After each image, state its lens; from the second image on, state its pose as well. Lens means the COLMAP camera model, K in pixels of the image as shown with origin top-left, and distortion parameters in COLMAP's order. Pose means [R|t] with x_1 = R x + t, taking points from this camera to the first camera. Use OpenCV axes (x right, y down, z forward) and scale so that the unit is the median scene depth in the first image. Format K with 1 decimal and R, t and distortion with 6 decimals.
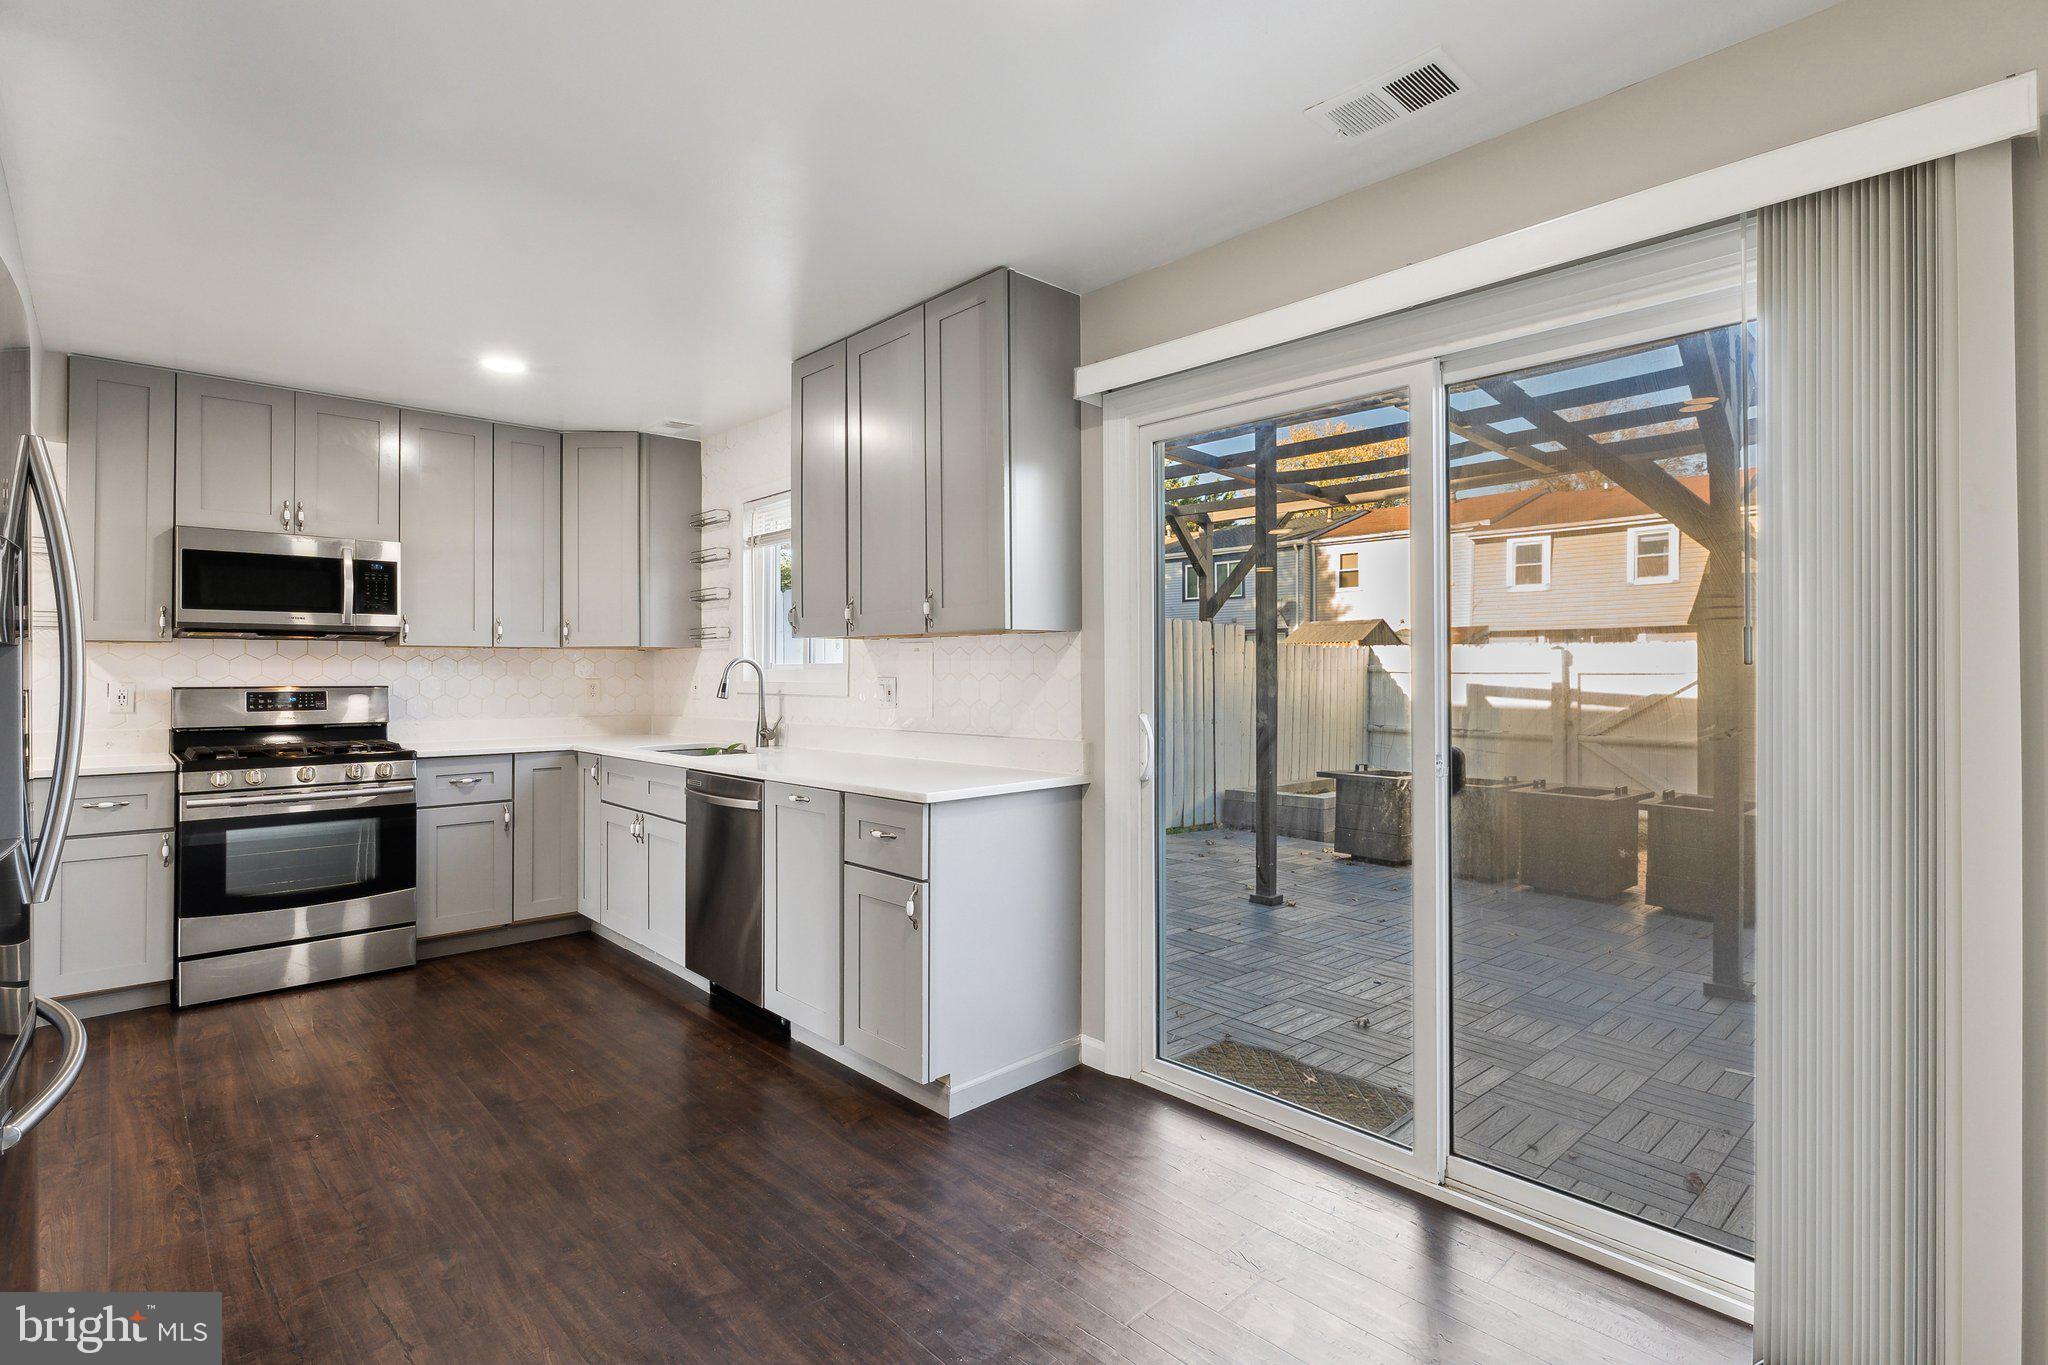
lens RADIAL K [[972.5, 0, 1024.0], [0, 972.5, 682.5], [0, 0, 1]] dist [0.000362, 0.000083]
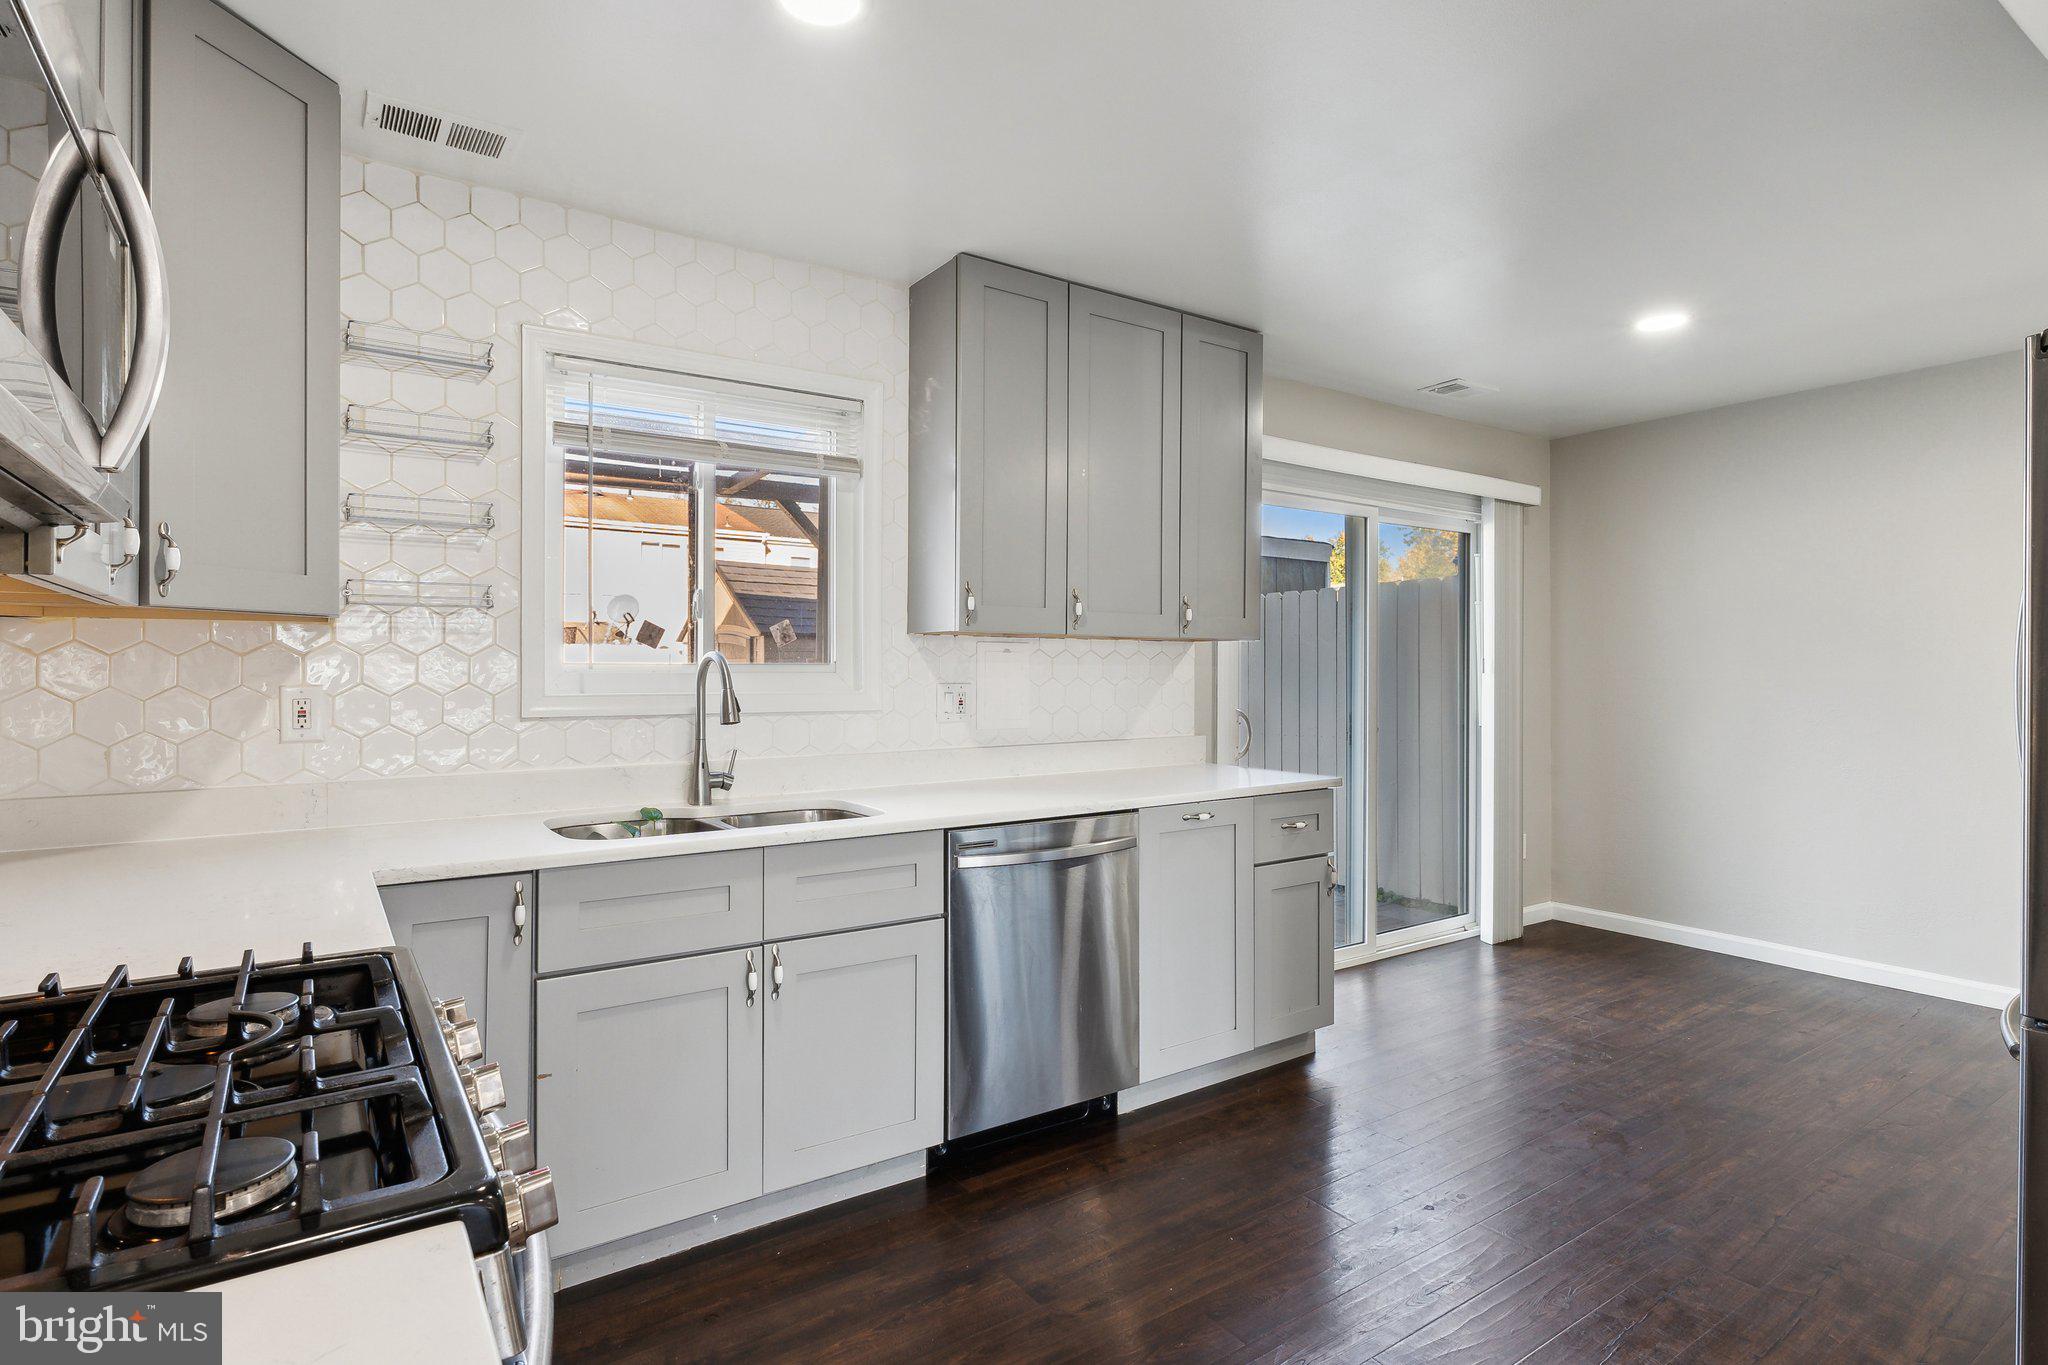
lens RADIAL K [[1029.2, 0, 1024.0], [0, 1029.2, 682.5], [0, 0, 1]] dist [-0.001278, -0.000422]
pose [[0.156193, -0.012311, 0.987650, -1.180478], [0.004578, 0.999921, 0.011740, -0.019106], [-0.987716, 0.002688, 0.156237, 0.989420]]
